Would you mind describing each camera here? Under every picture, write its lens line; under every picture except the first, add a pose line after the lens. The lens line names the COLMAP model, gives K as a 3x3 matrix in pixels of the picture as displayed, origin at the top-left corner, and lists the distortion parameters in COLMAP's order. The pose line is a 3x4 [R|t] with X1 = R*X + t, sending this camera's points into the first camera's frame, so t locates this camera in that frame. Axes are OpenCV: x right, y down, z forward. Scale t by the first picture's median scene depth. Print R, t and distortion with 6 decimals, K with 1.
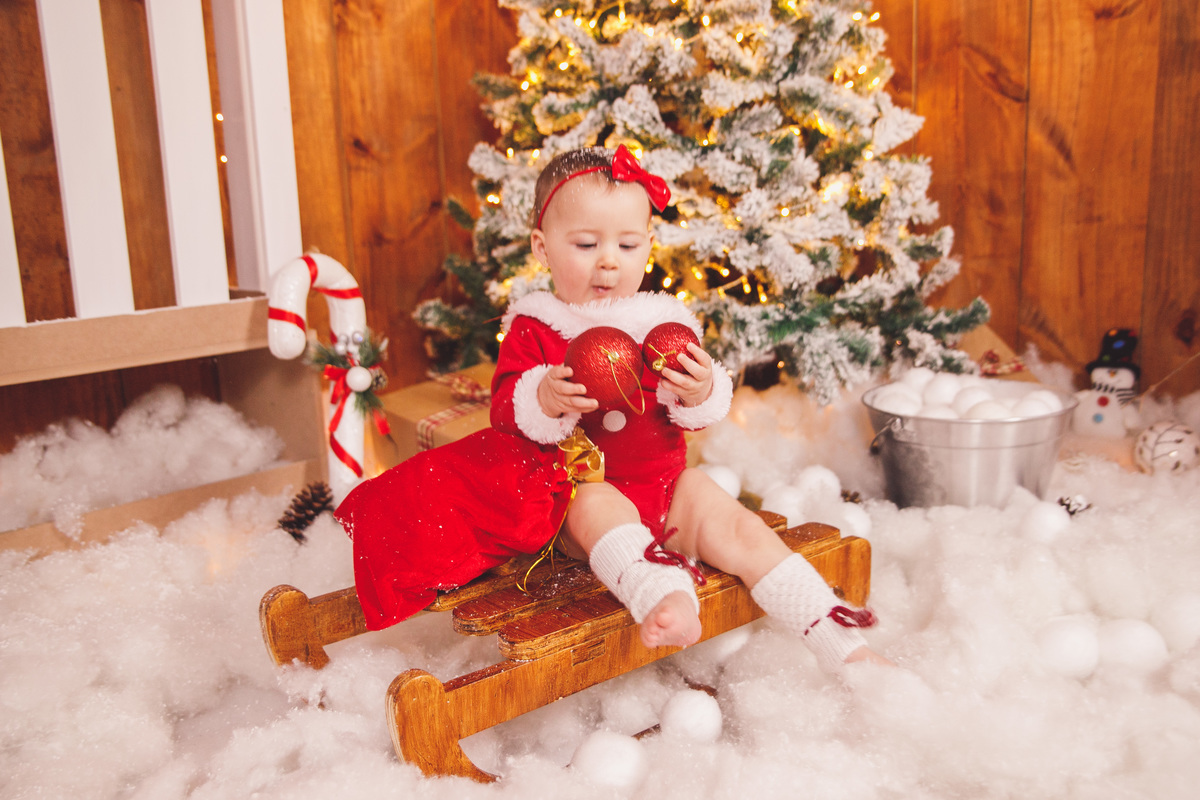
lens RADIAL K [[1086.2, 0, 610.1], [0, 1086.2, 416.9], [0, 0, 1]] dist [-0.083259, 0.083034]
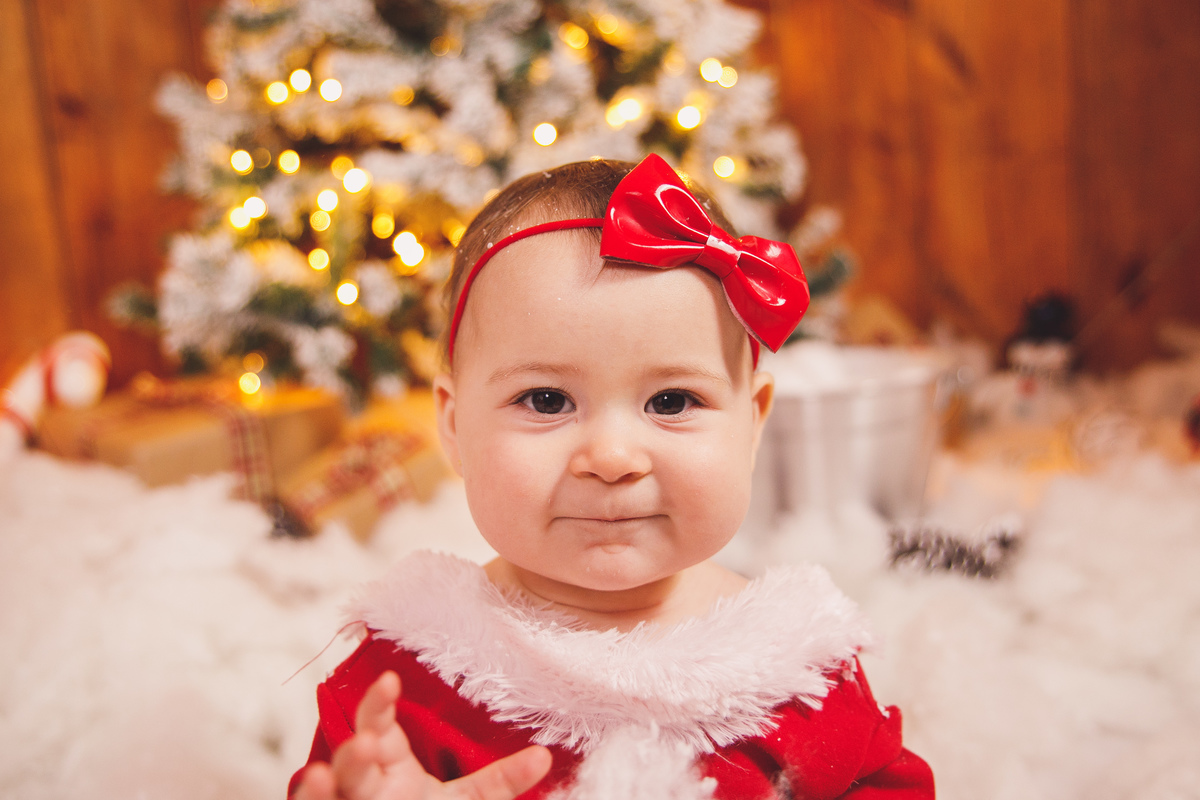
lens RADIAL K [[1086.2, 0, 607.7], [0, 1086.2, 393.2], [0, 0, 1]] dist [-0.083259, 0.083034]
pose [[0.999183, -0.035202, -0.019871, 0.205411], [0.033814, 0.997228, -0.066285, 0.032314], [0.022149, 0.065559, 0.997603, 0.279919]]
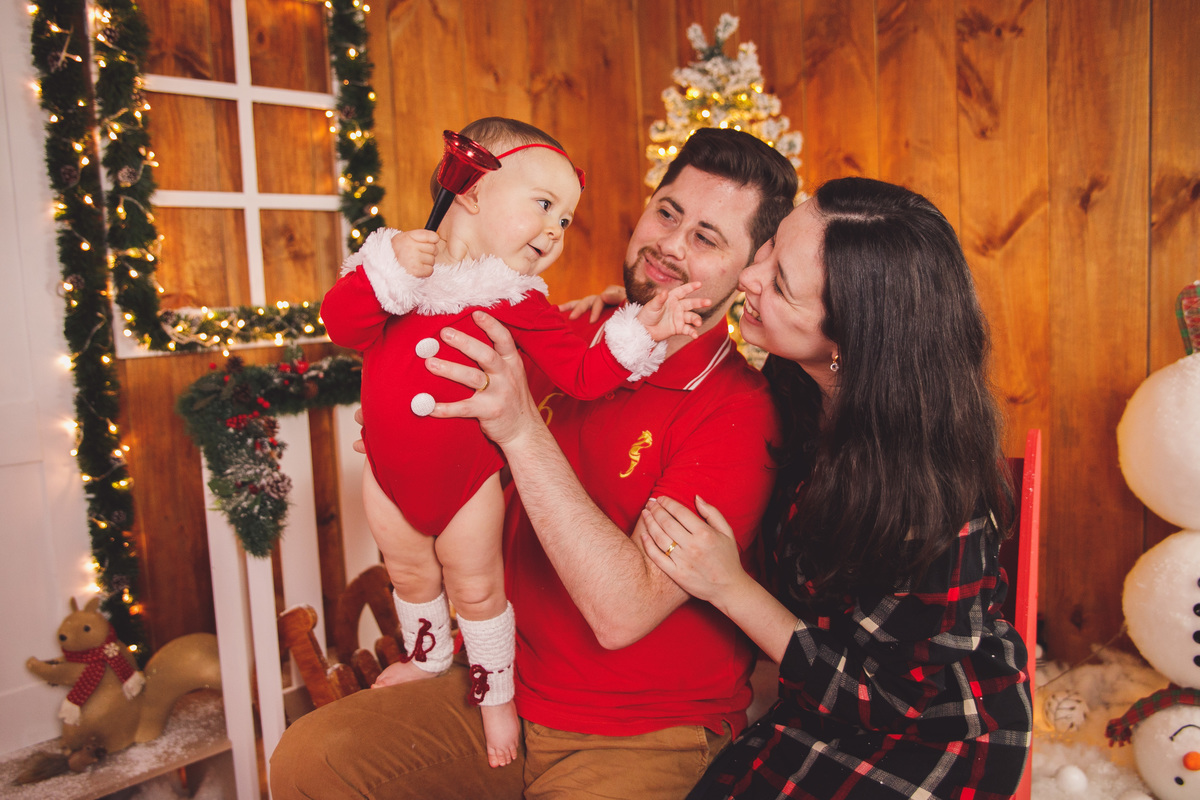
lens RADIAL K [[971.9, 0, 586.9], [0, 971.9, 399.2], [0, 0, 1]] dist [-0.095692, 0.072127]
pose [[0.999785, -0.008885, -0.018711, -0.105283], [0.006971, 0.994966, -0.099975, -0.277986], [0.019505, 0.099823, 0.994814, -0.350260]]
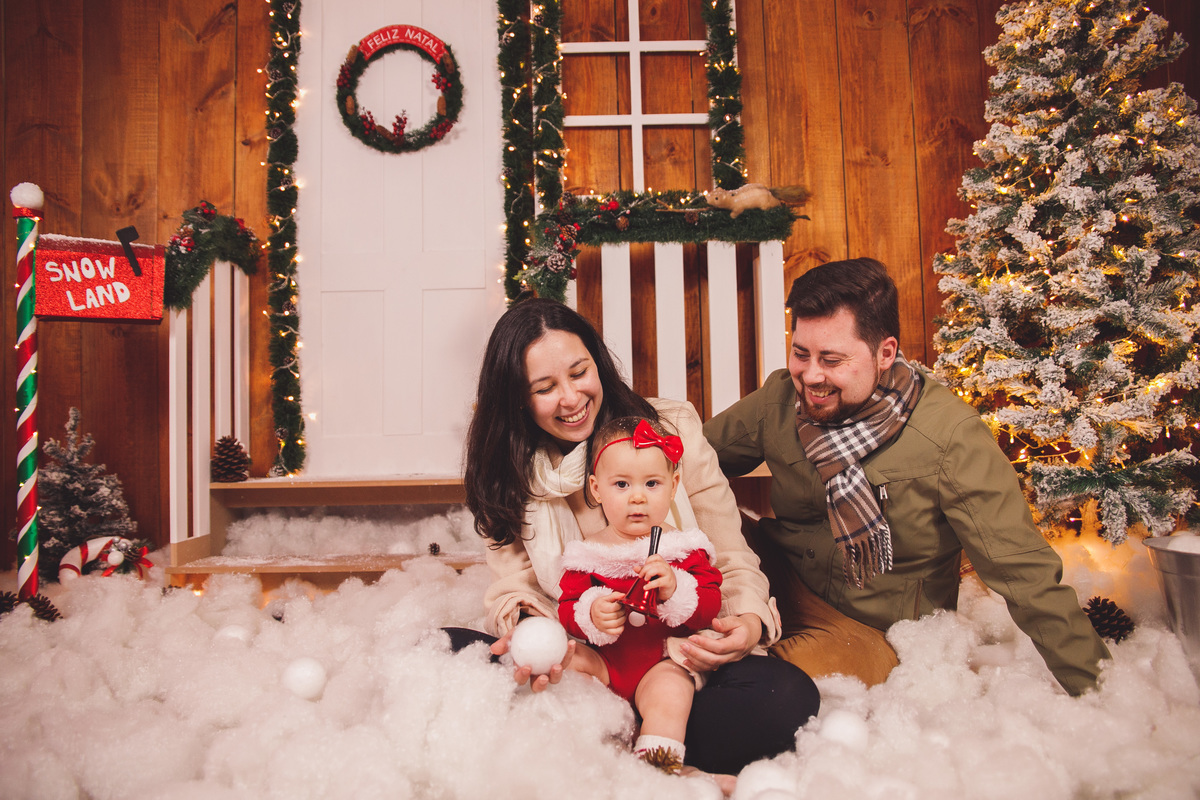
lens RADIAL K [[848.3, 0, 597.2], [0, 848.3, 409.9], [0, 0, 1]] dist [-0.112923, 0.080604]
pose [[0.708088, 0.000624, -0.706123, 0.433591], [-0.149965, 0.977320, -0.149518, 0.071316], [0.690015, 0.211766, 0.692123, -0.146891]]
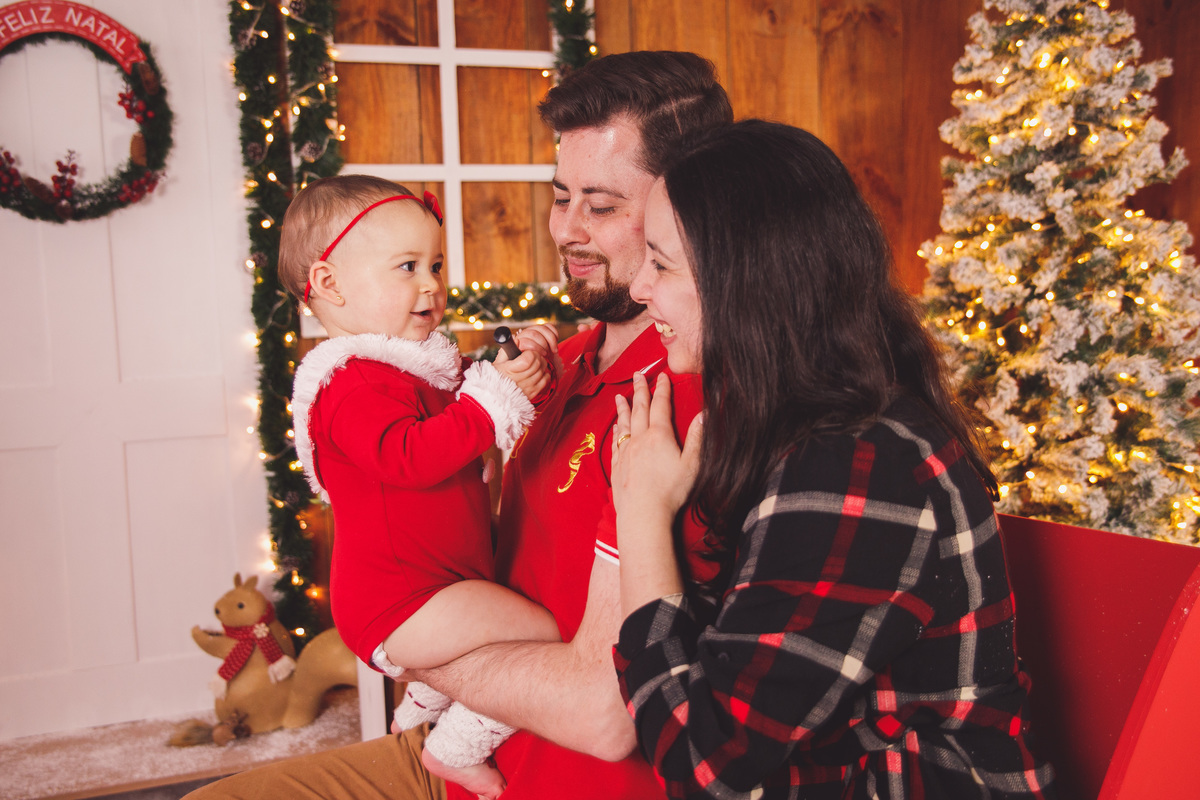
lens RADIAL K [[1086.0, 0, 601.8], [0, 1086.0, 399.6], [0, 0, 1]] dist [-0.069779, 0.067017]
pose [[0.891735, 0.055511, -0.449140, 0.186430], [-0.094829, 0.993336, -0.065507, -0.319255], [0.442510, 0.101007, 0.891057, -0.210049]]
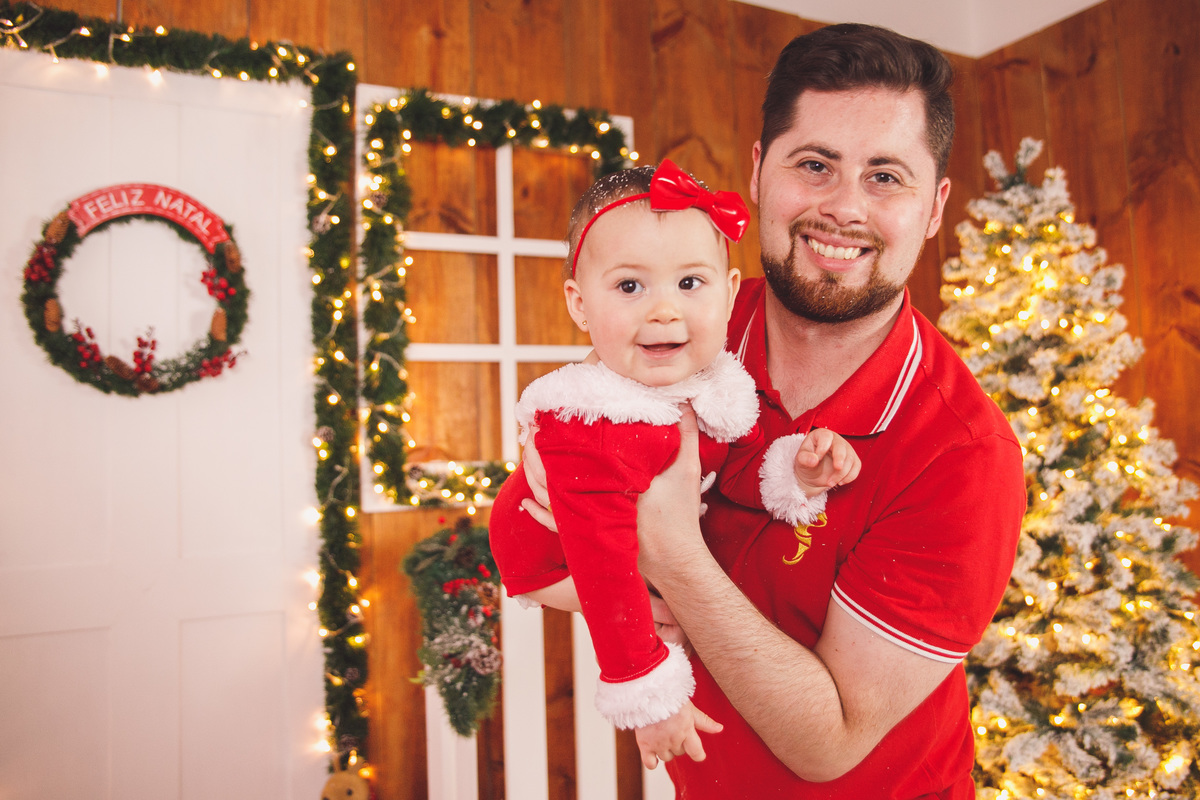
lens RADIAL K [[985.1, 0, 630.2], [0, 985.1, 390.0], [0, 0, 1]] dist [-0.107265, 0.068004]
pose [[0.948864, -0.016943, -0.315230, -0.023340], [-0.064114, 0.967405, -0.244983, -0.317869], [0.309105, 0.252666, 0.916850, -0.240173]]
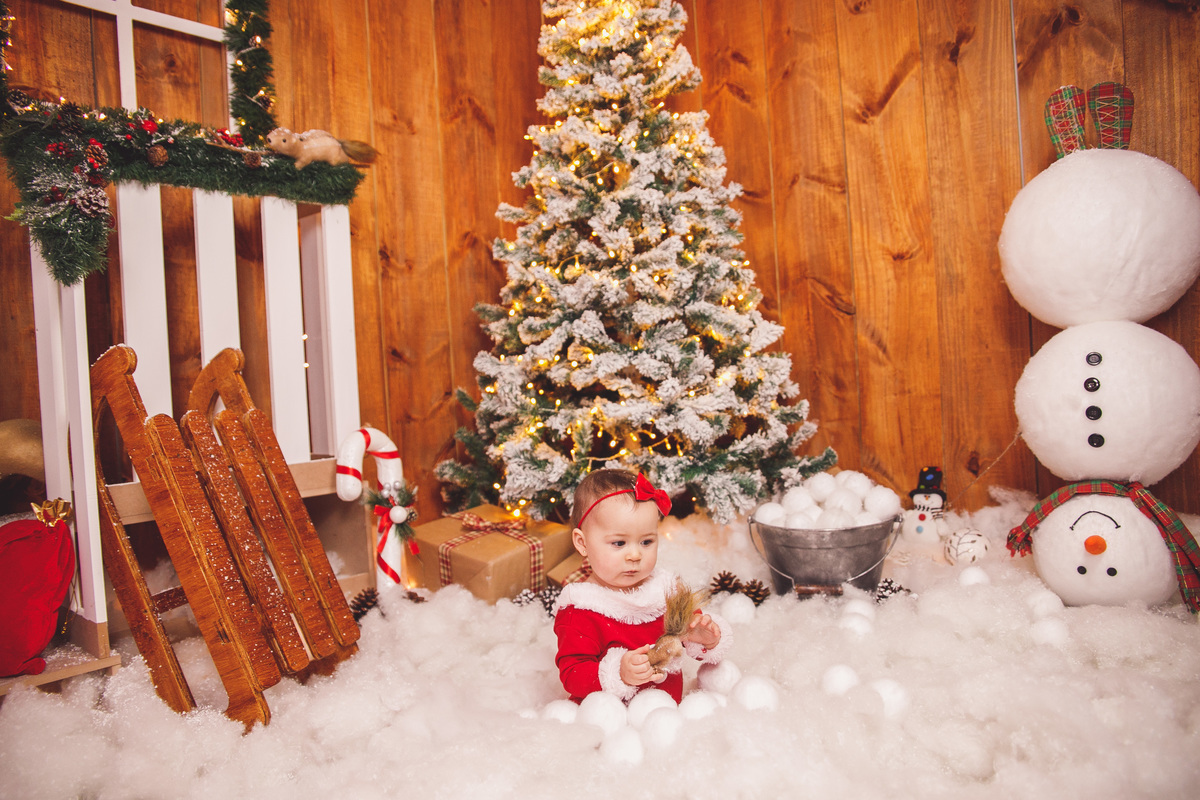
lens RADIAL K [[848.3, 0, 598.6], [0, 848.3, 399.7], [0, 0, 1]] dist [-0.112923, 0.080604]
pose [[0.999166, -0.022372, 0.034156, -0.003572], [0.028303, 0.982430, -0.184471, 0.026688], [-0.029429, 0.185284, 0.982244, -0.116066]]
